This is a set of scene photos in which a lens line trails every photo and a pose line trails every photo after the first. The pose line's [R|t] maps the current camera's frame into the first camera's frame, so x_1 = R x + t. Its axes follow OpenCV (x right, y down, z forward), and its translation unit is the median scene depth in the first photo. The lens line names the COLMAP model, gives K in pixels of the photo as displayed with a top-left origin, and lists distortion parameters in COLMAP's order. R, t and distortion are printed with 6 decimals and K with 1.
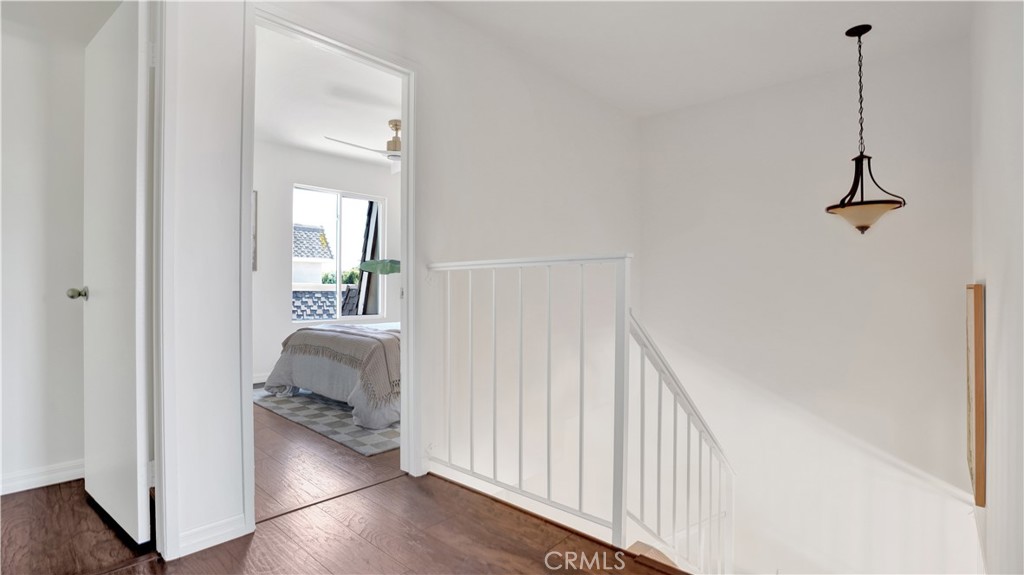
lens RADIAL K [[479.6, 0, 514.1], [0, 479.6, 306.6], [0, 0, 1]] dist [-0.032633, 0.000844]
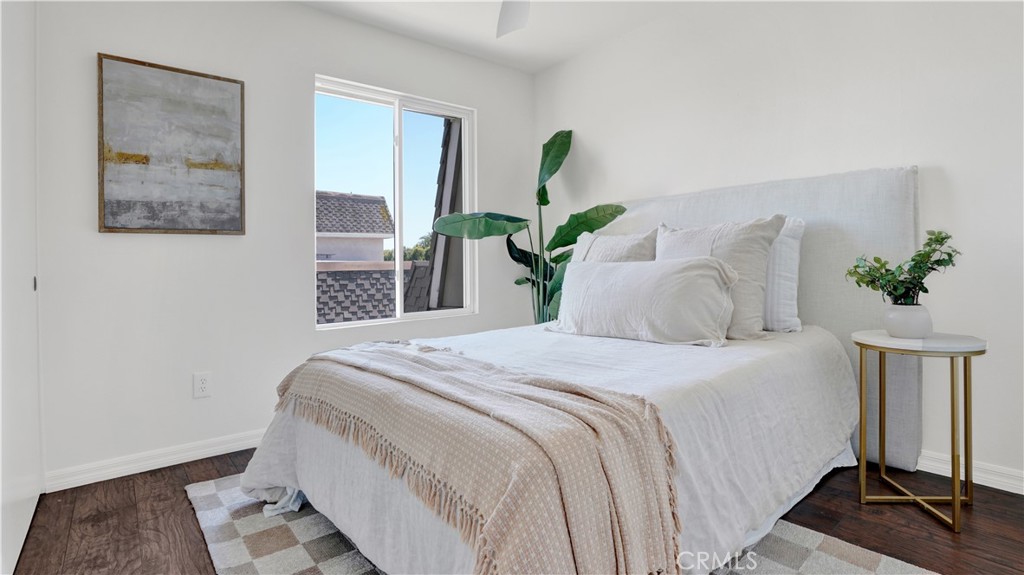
lens RADIAL K [[484.5, 0, 512.0], [0, 484.5, 287.5], [0, 0, 1]] dist [-0.066586, 0.029646]
pose [[0.991285, -0.016619, -0.130682, -0.141192], [0.017971, 0.999796, 0.009173, -0.012351], [0.130503, -0.011442, 0.991382, 0.397399]]
